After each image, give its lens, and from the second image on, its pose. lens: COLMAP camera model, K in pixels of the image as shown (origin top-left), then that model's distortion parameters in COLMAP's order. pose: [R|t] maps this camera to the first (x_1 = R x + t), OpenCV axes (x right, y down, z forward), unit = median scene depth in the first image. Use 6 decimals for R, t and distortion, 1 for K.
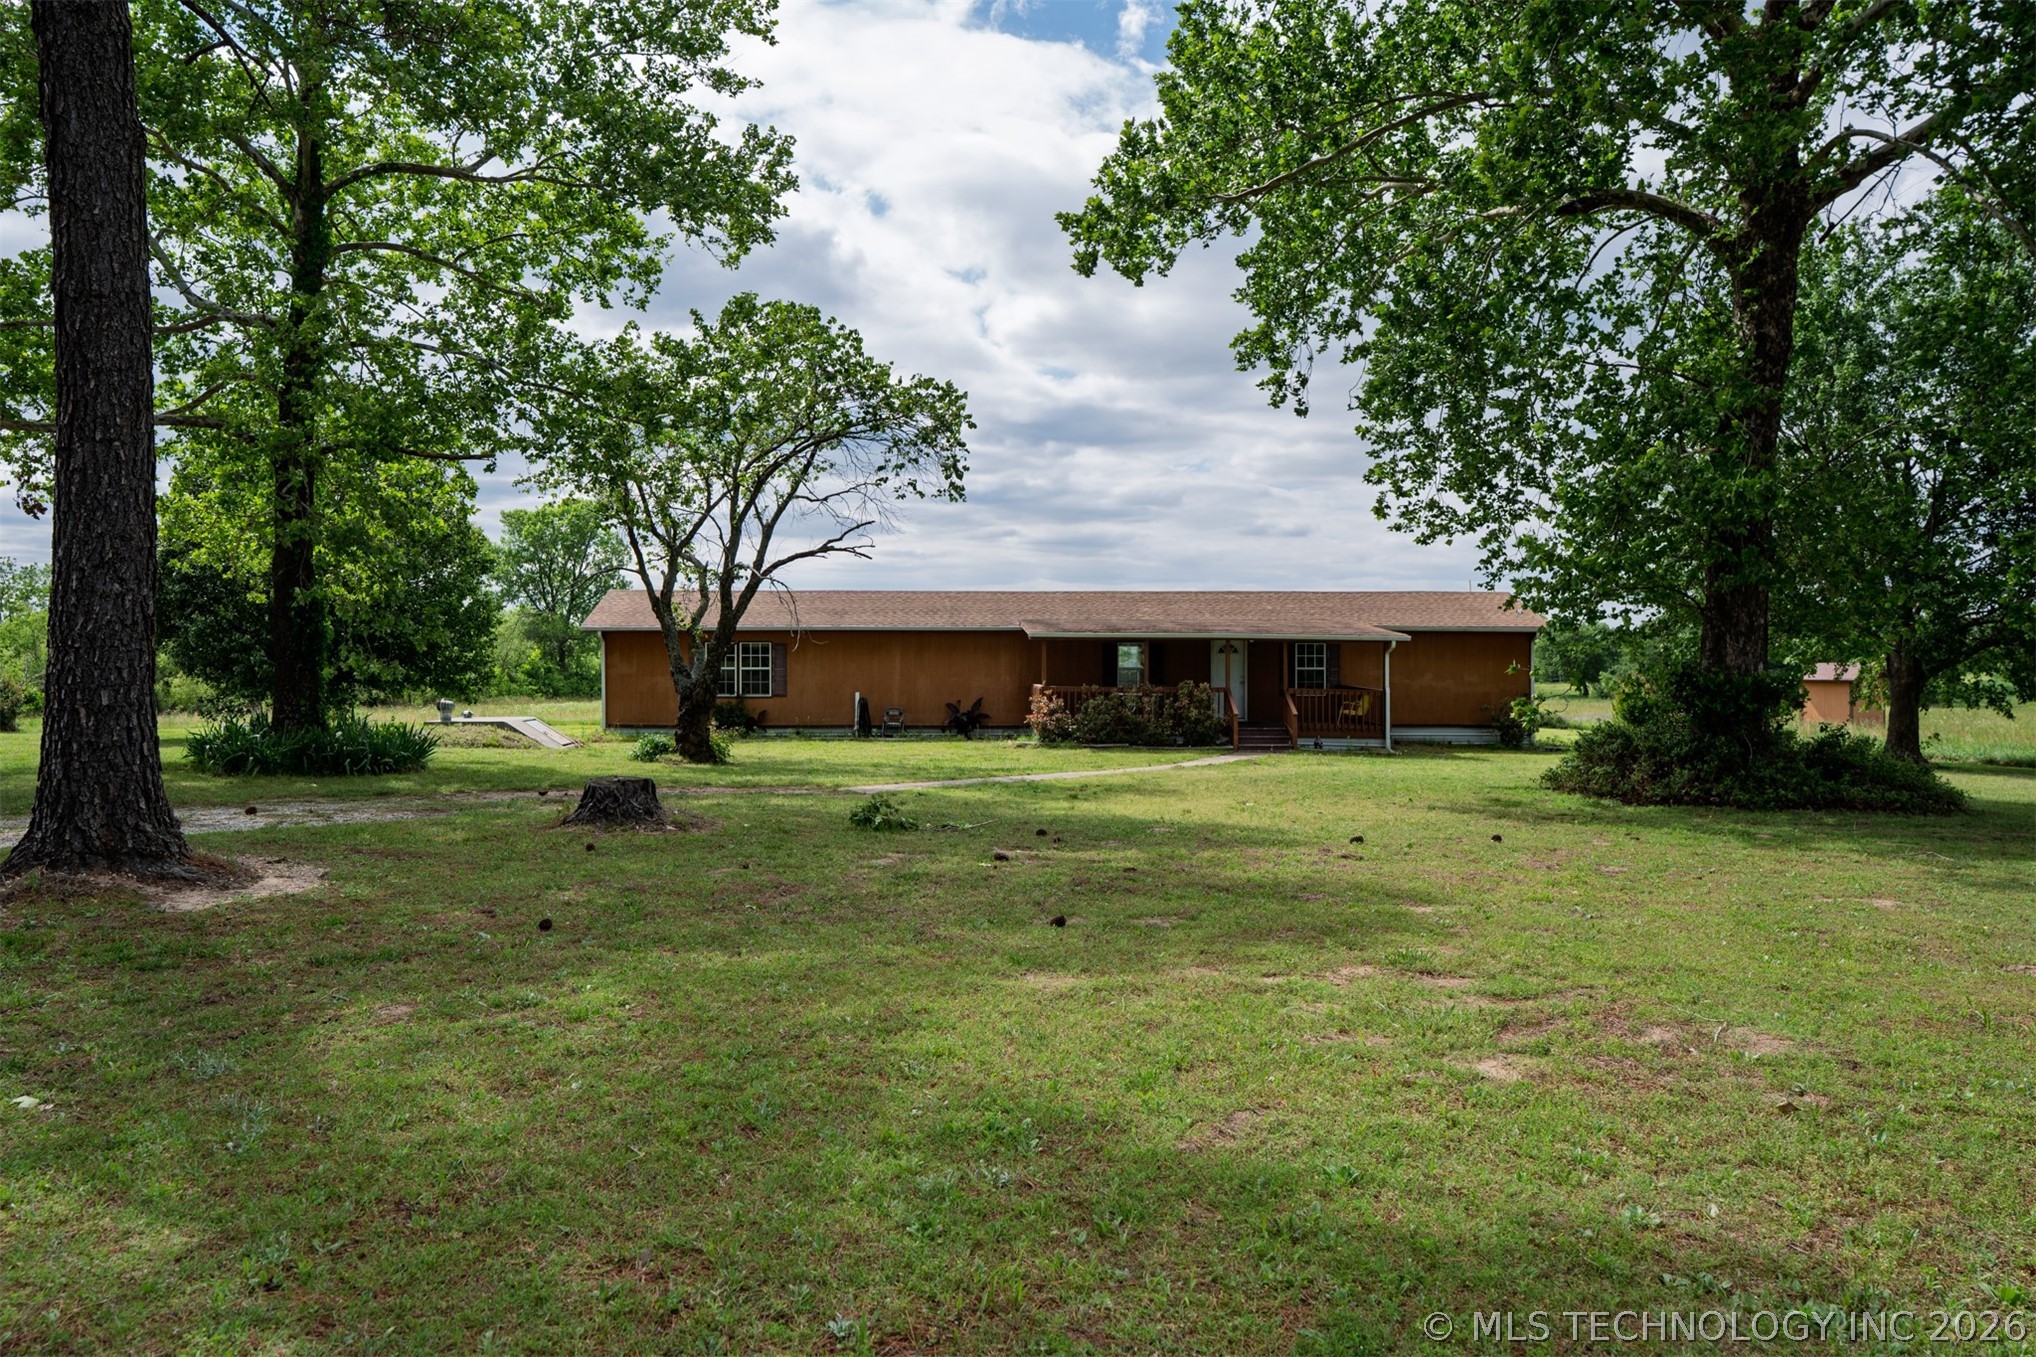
lens RADIAL K [[1420.9, 0, 1018.3], [0, 1420.9, 677.1], [0, 0, 1]] dist [-0.005915, 0.011462]
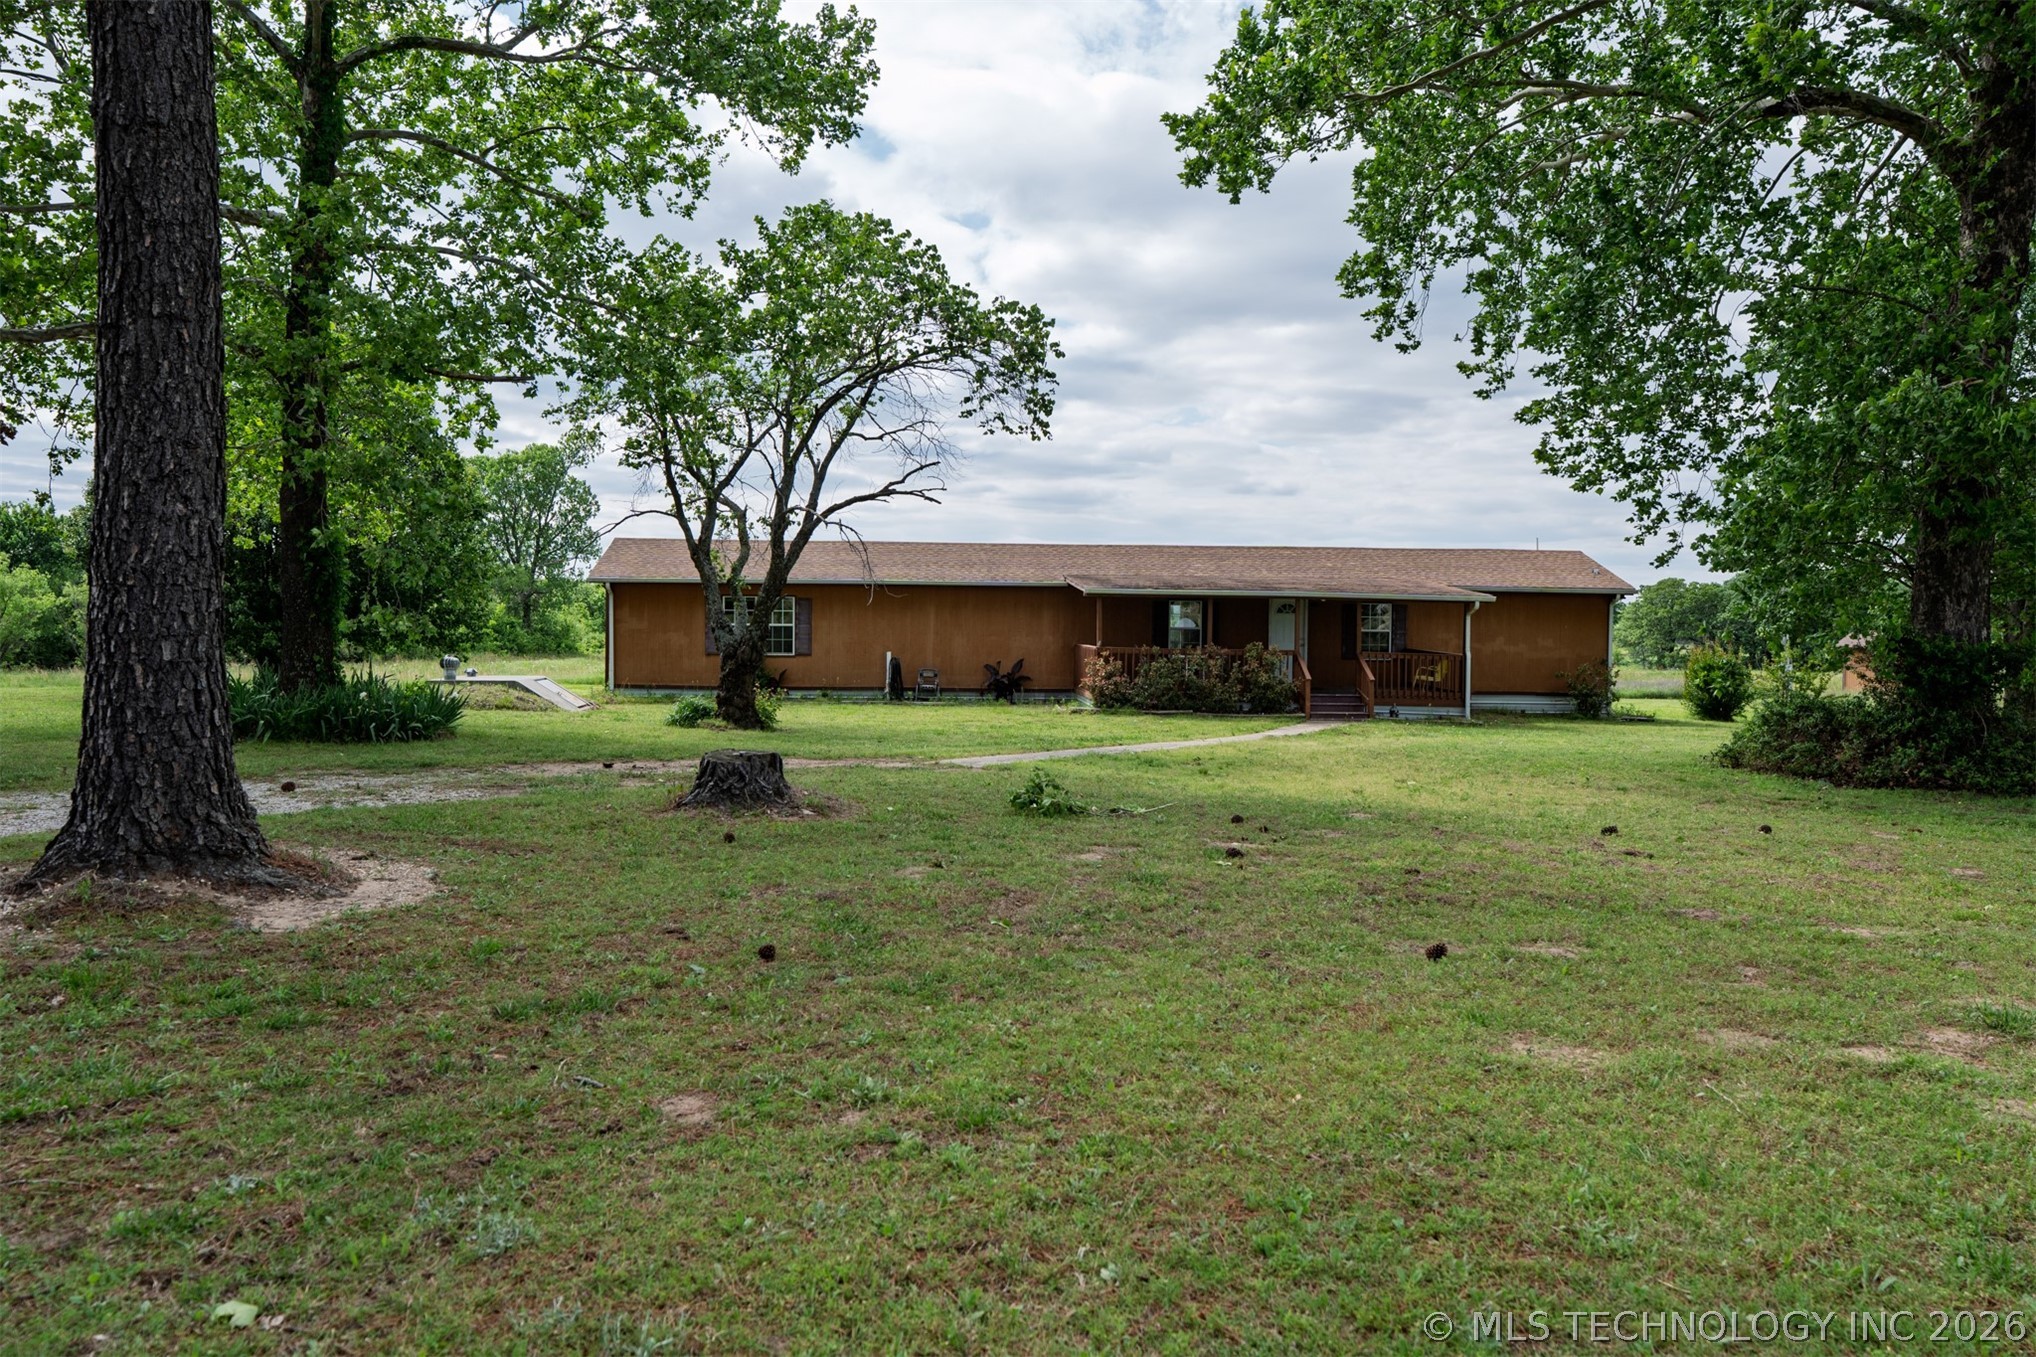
lens RADIAL K [[1458.6, 0, 1018.9], [0, 1458.6, 675.9], [0, 0, 1]] dist [0.008267, -0.006342]
pose [[0.999665, 0.008450, 0.024462, -0.080245], [-0.009087, 0.999620, 0.026022, 0.001277], [-0.024233, -0.026236, 0.999362, 0.078295]]
